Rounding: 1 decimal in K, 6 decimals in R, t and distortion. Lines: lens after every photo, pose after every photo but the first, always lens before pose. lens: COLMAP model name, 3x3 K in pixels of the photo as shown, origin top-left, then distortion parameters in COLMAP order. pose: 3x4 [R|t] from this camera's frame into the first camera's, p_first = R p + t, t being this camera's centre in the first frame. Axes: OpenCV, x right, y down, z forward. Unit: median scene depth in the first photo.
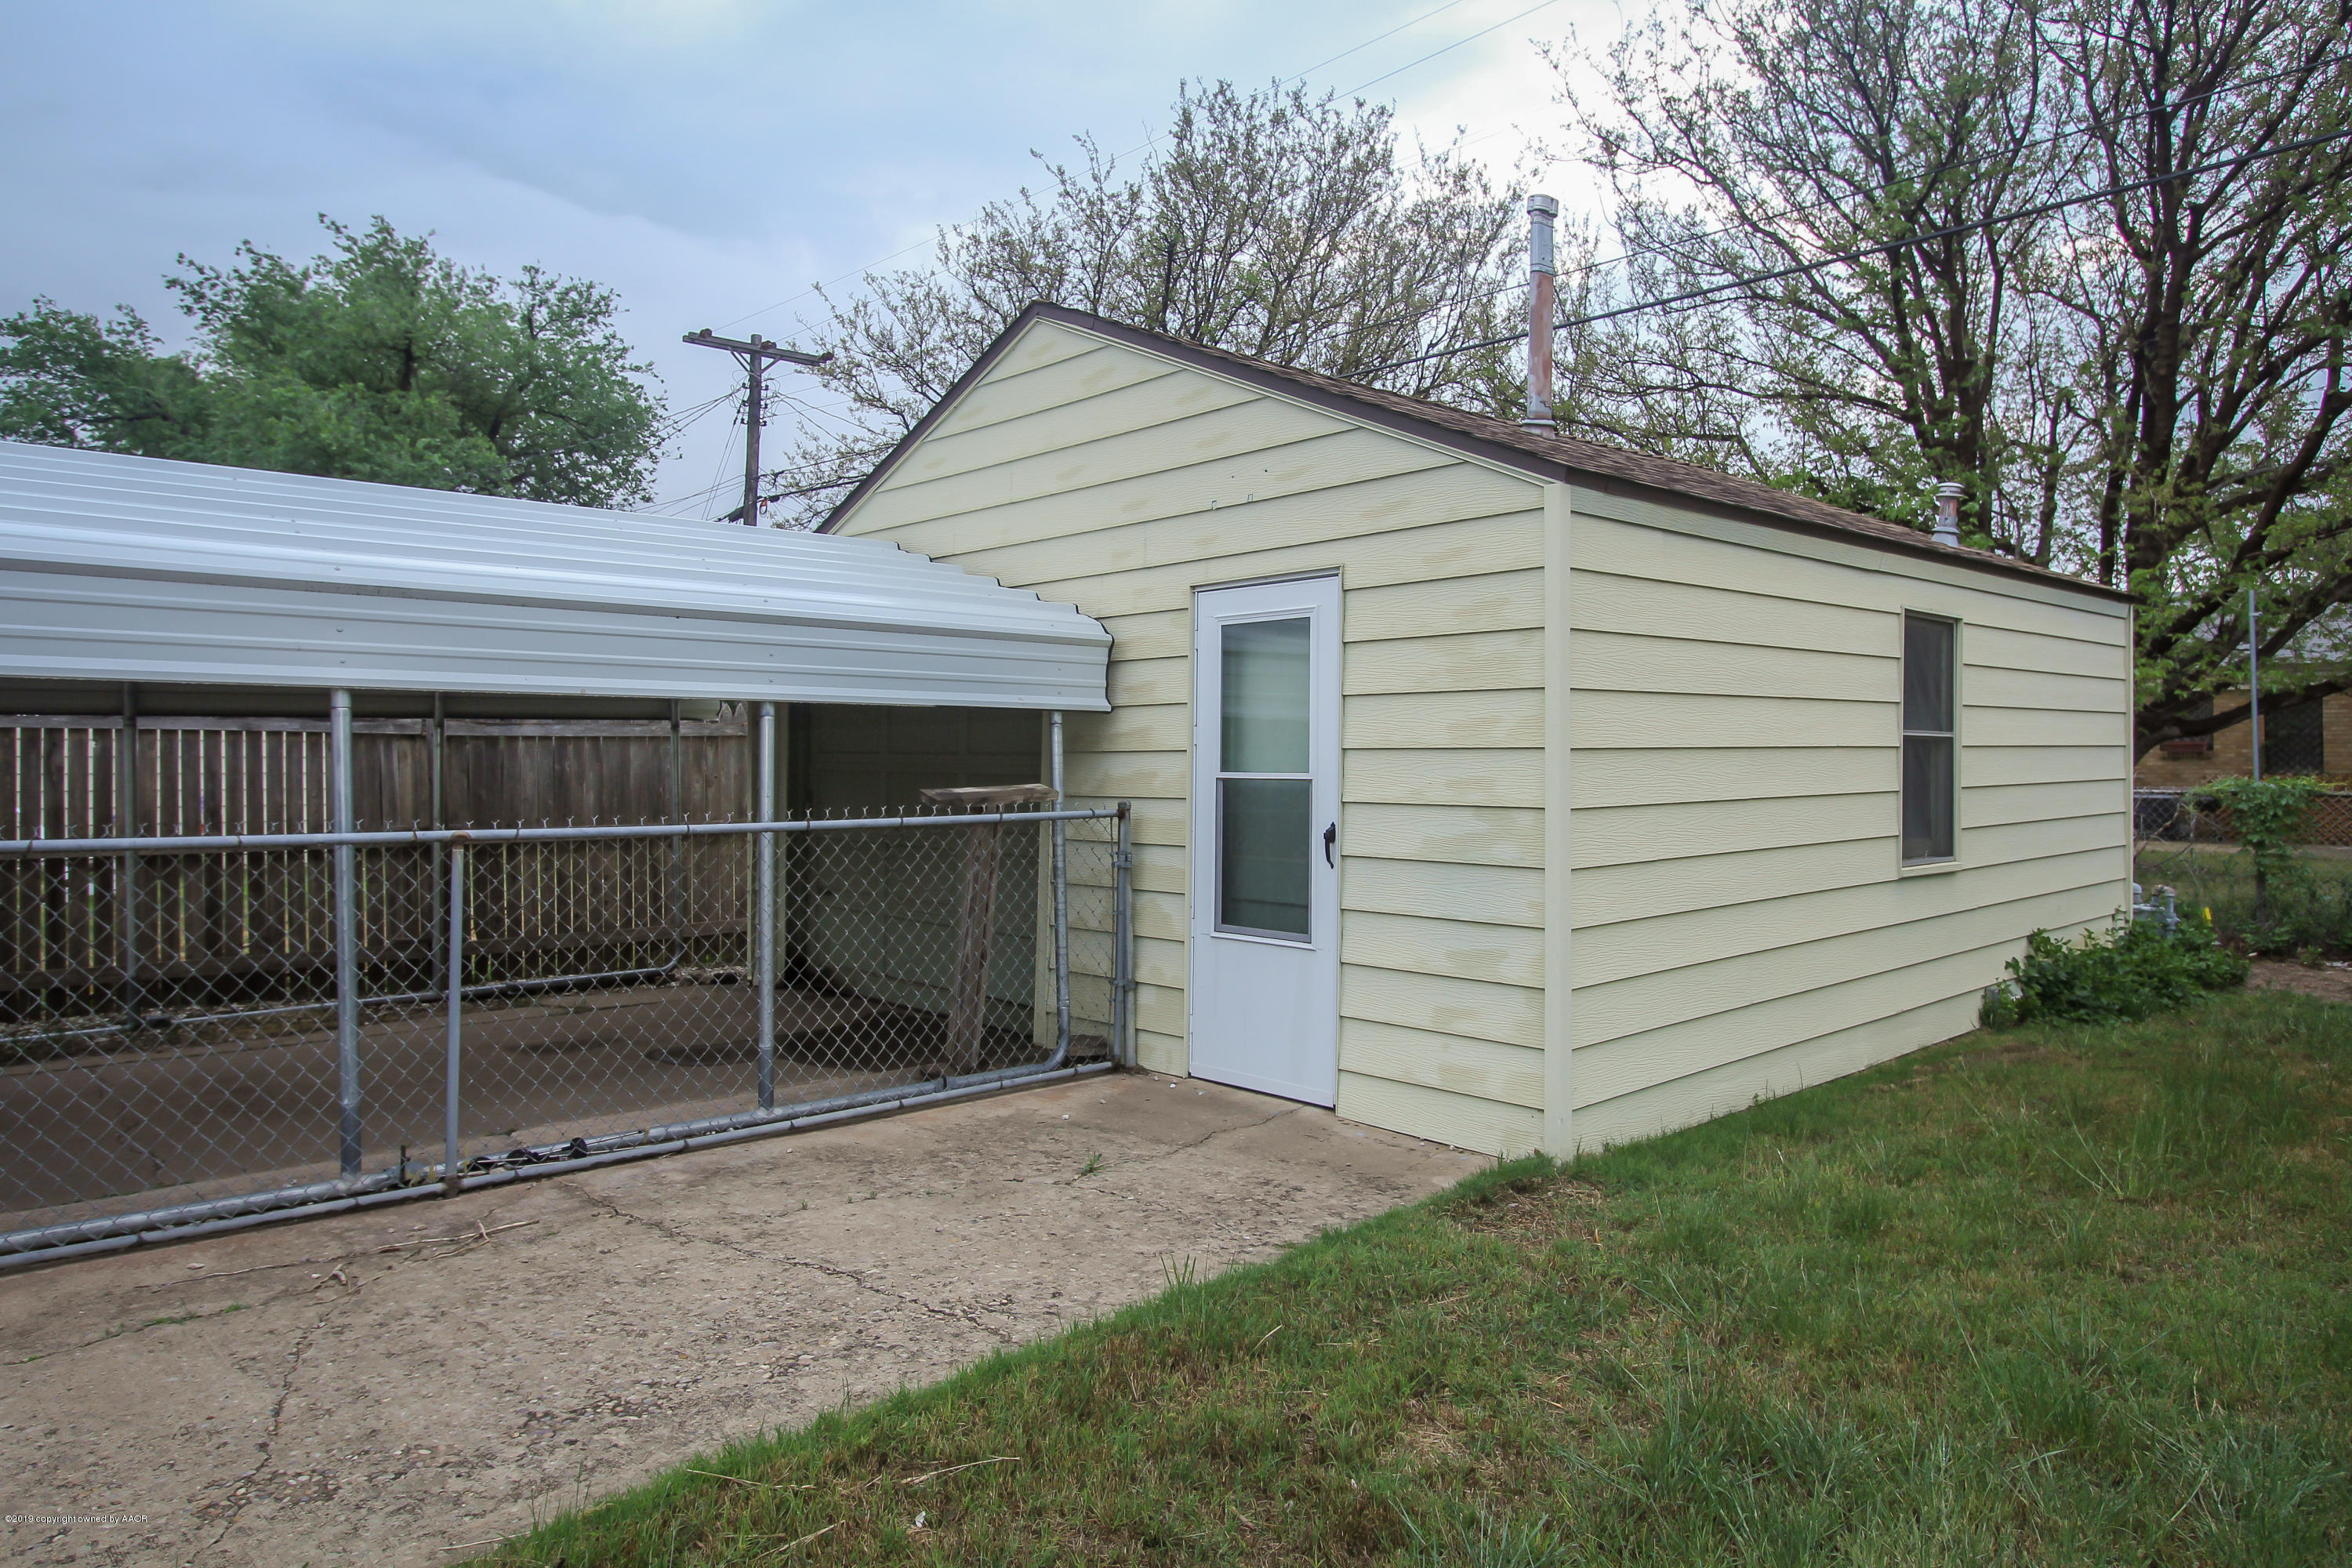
lens RADIAL K [[1503.5, 0, 1168.0], [0, 1503.5, 749.4], [0, 0, 1]] dist [-0.028205, 0.025771]
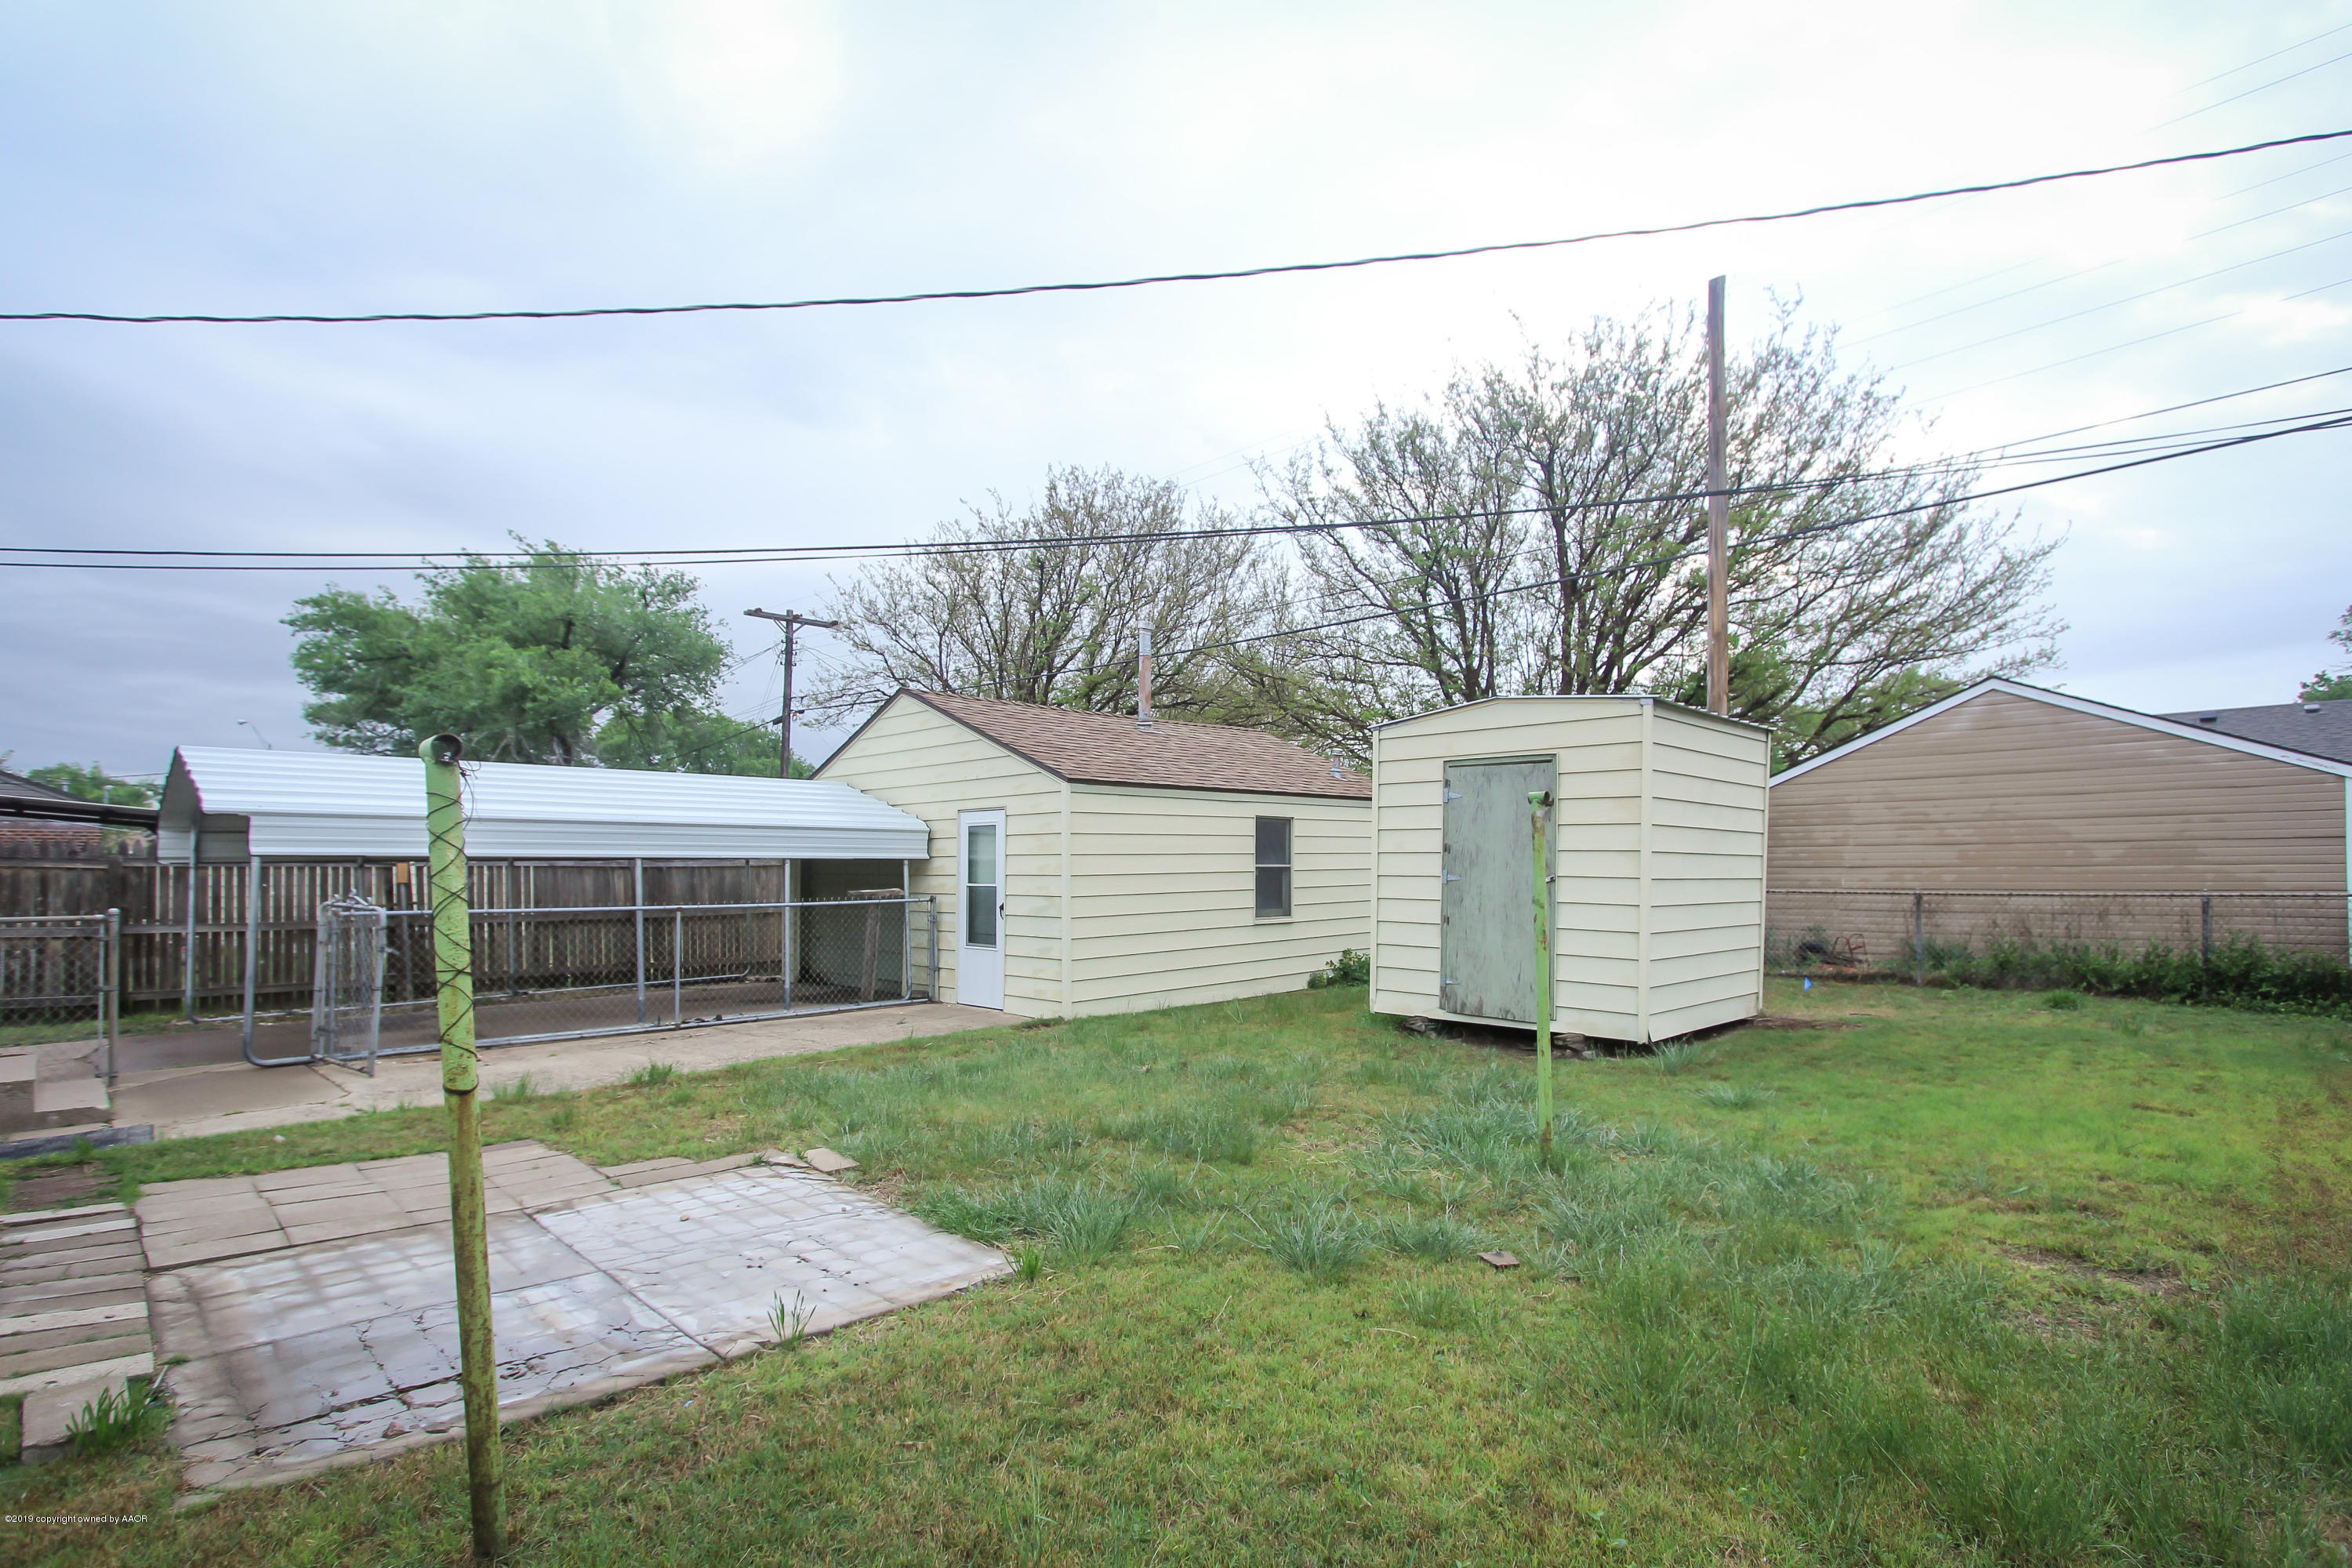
lens RADIAL K [[1109.9, 0, 1165.7], [0, 1109.9, 853.9], [0, 0, 1]] dist [-0.018915, 0.000167]
pose [[0.998464, -0.004663, 0.055203, 0.240165], [0.004961, 0.999974, -0.005272, -0.021188], [-0.055177, 0.005538, 0.998461, -0.811180]]
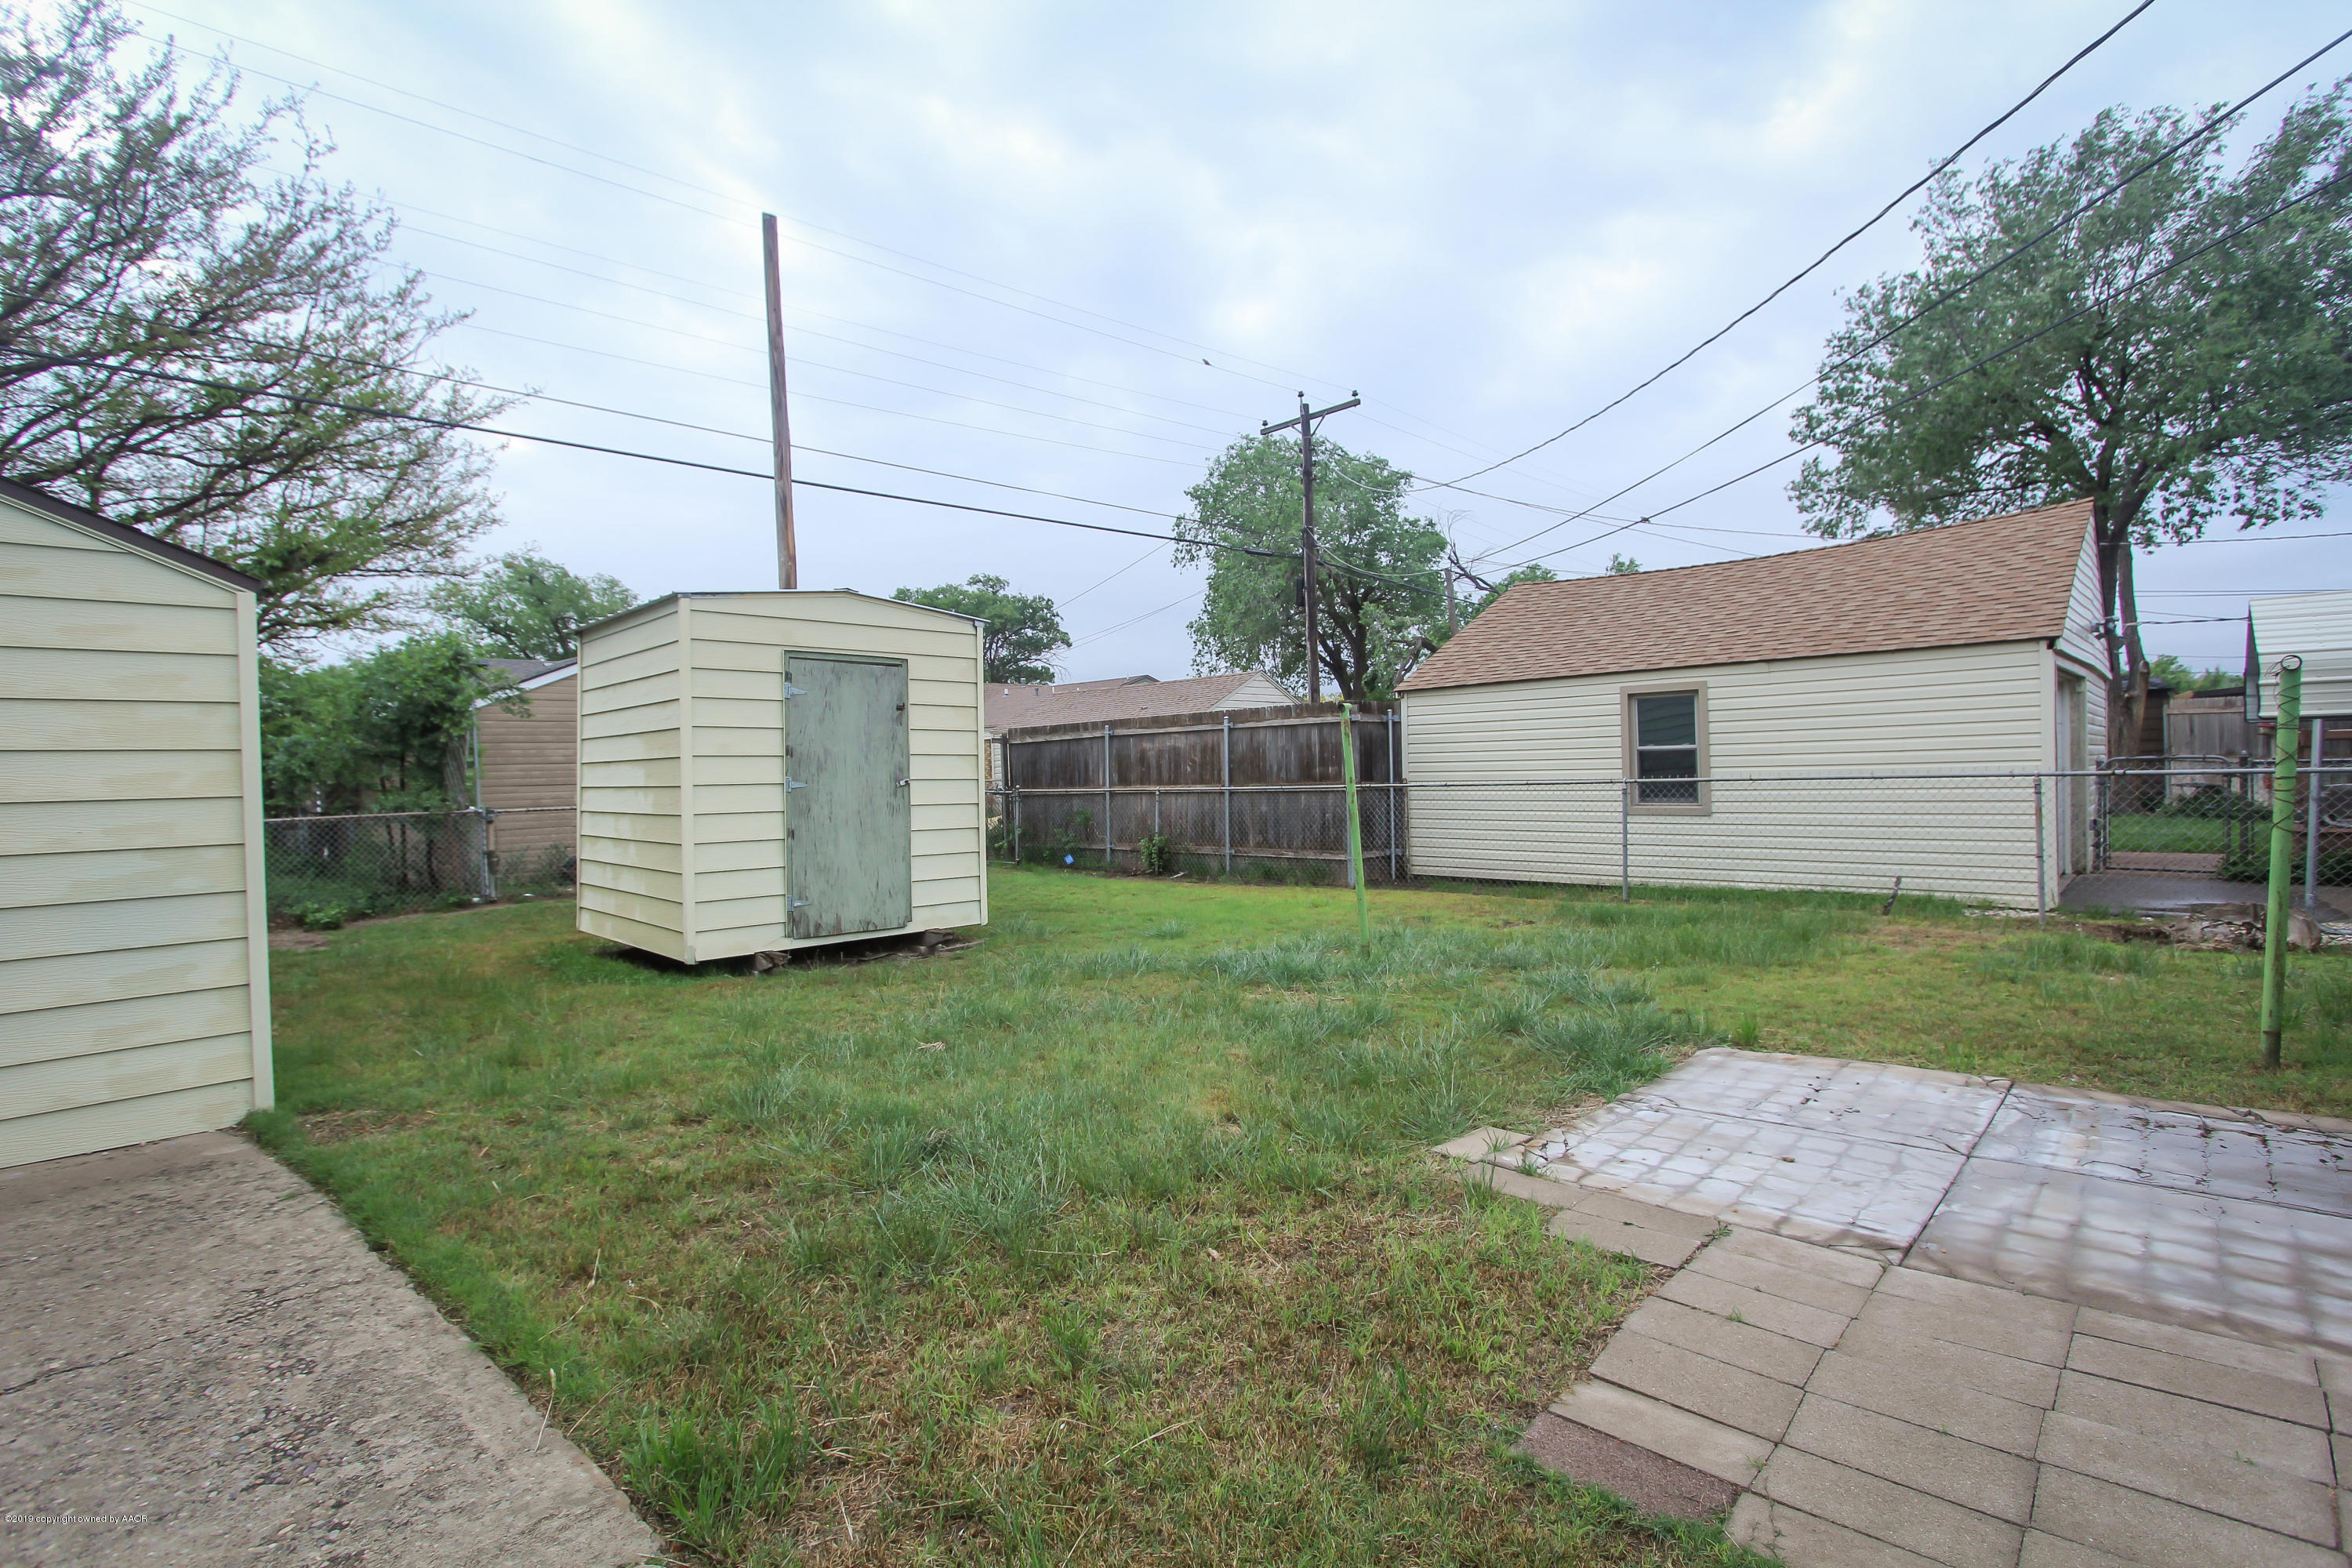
lens RADIAL K [[1087.7, 0, 1166.8], [0, 1087.7, 780.9], [0, 0, 1]] dist [-0.017270, 0.000518]
pose [[-0.062967, -0.009191, 0.997973, -0.516215], [0.020321, 0.999738, 0.010489, -0.006094], [-0.997809, 0.020940, -0.062764, 0.193055]]
